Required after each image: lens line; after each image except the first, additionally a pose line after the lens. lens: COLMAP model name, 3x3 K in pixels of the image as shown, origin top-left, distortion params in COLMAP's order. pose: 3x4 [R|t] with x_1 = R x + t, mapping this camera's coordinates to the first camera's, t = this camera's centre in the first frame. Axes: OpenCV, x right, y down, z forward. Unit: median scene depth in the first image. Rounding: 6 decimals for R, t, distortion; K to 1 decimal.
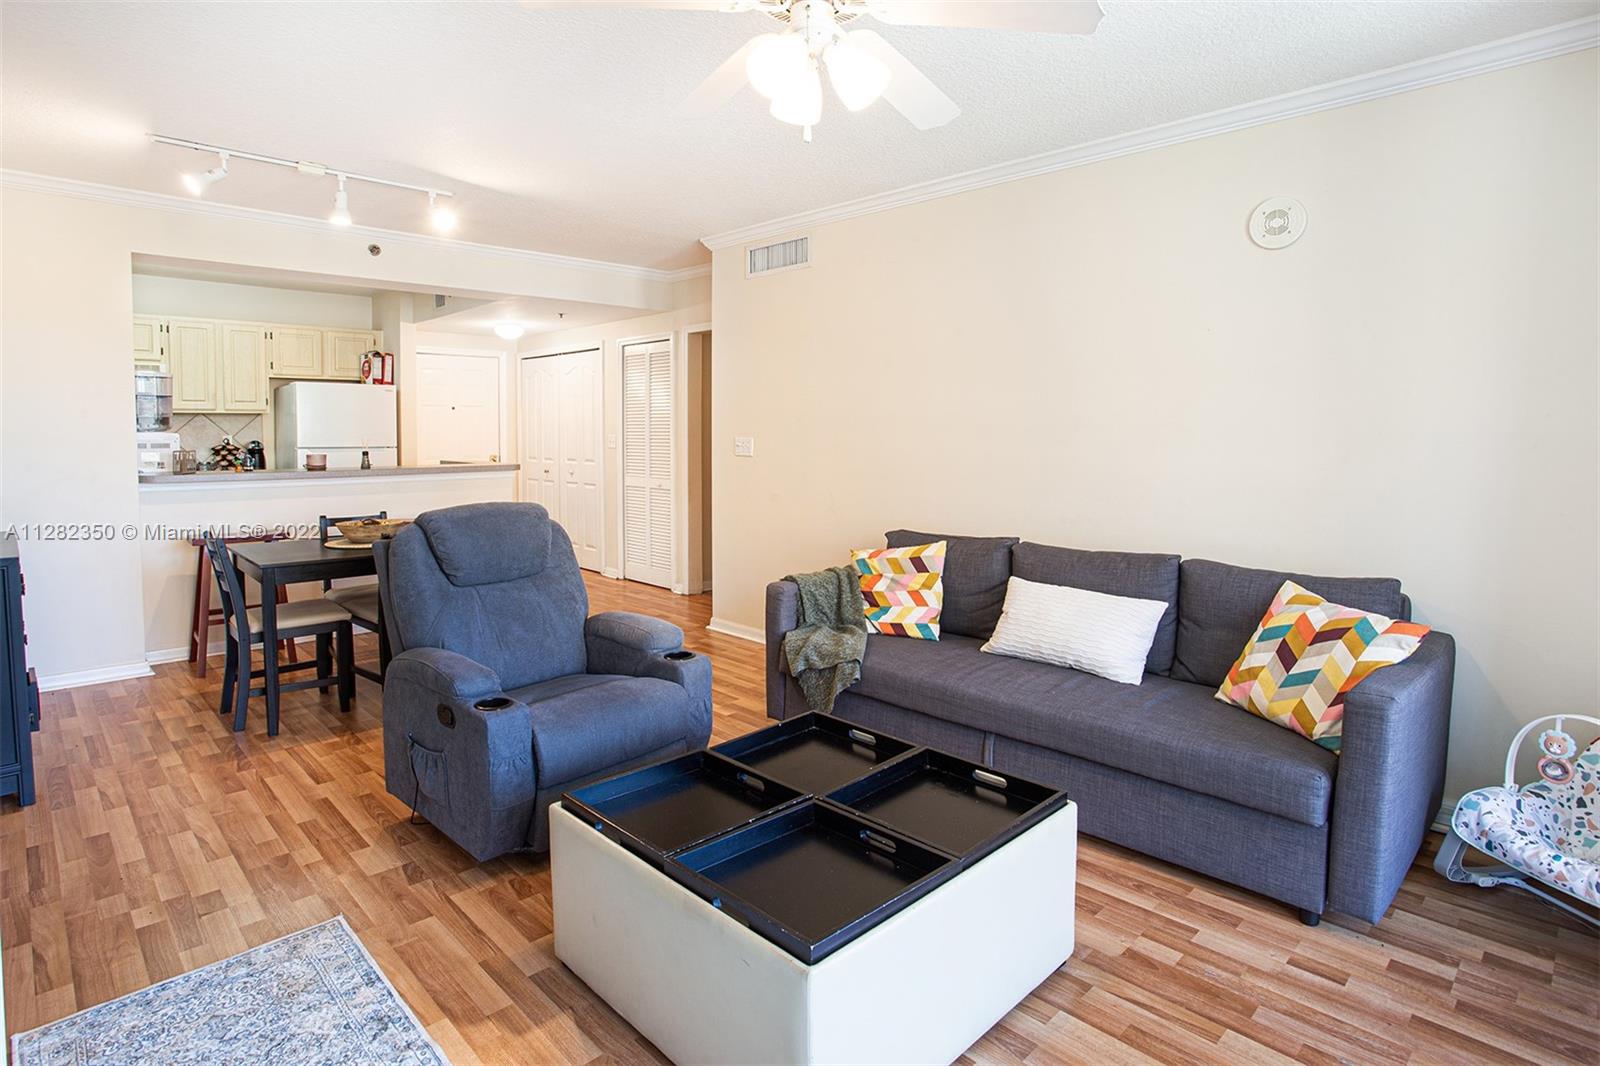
lens RADIAL K [[840.9, 0, 872.5], [0, 840.9, 472.2], [0, 0, 1]] dist [-0.062670, 0.026481]
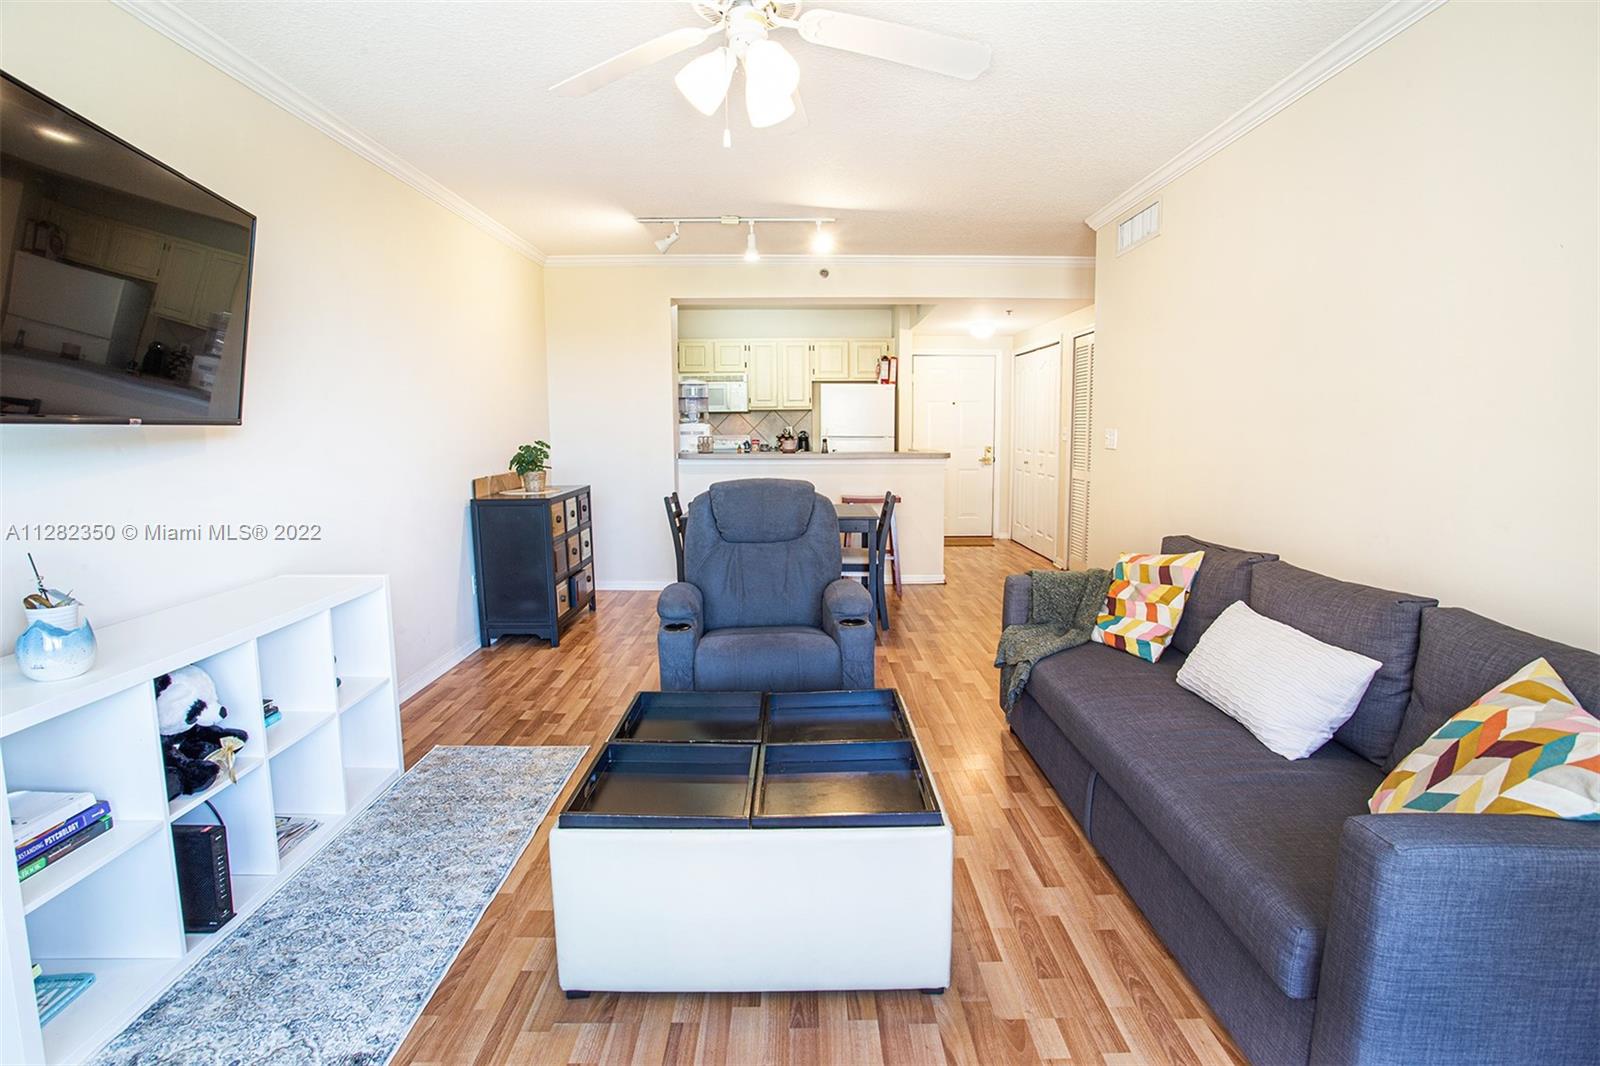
lens RADIAL K [[837.1, 0, 800.0], [0, 837.1, 533.0], [0, 0, 1]] dist [-0.057447, 0.025613]
pose [[0.690831, 0.088943, -0.717525, 0.398666], [-0.032297, 0.995210, 0.092268, 0.000920], [0.722294, -0.040568, 0.690395, 0.142416]]
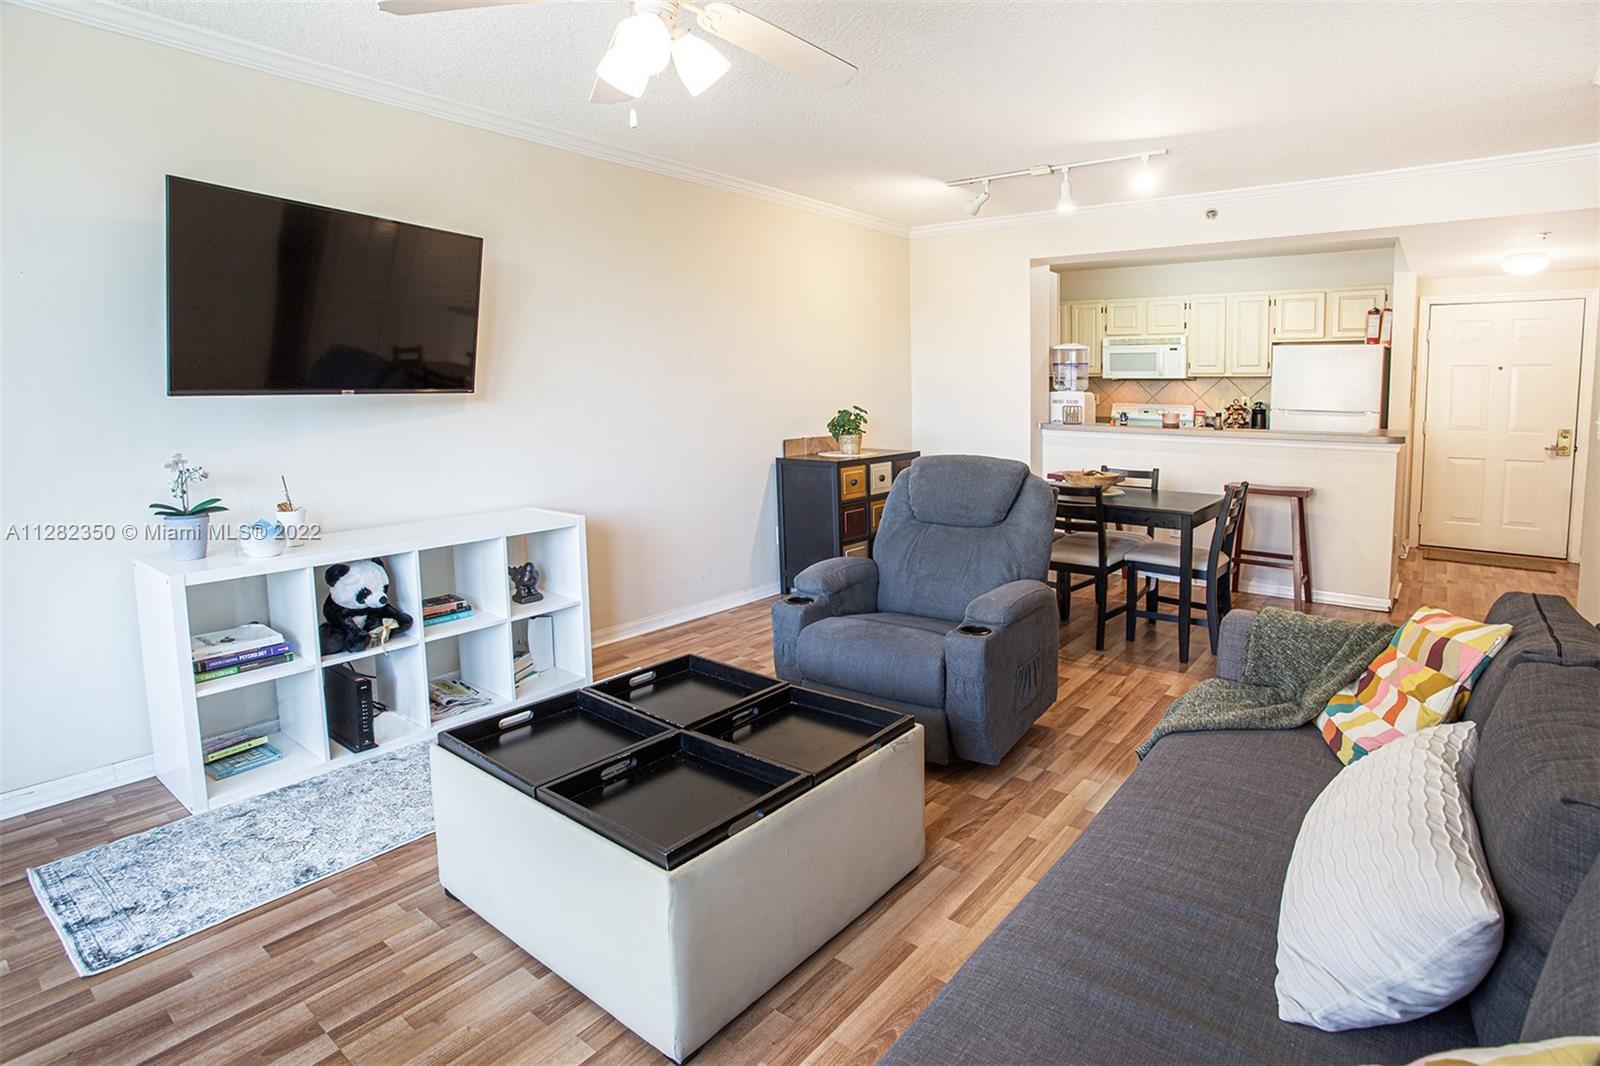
lens RADIAL K [[816.5, 0, 768.0], [0, 816.5, 474.2], [0, 0, 1]] dist [-0.083255, 0.042718]
pose [[0.065641, 0.105550, -0.992245, 0.499718], [-0.055096, 0.993256, 0.102013, -0.028296], [0.996321, 0.047972, 0.071014, 0.534896]]
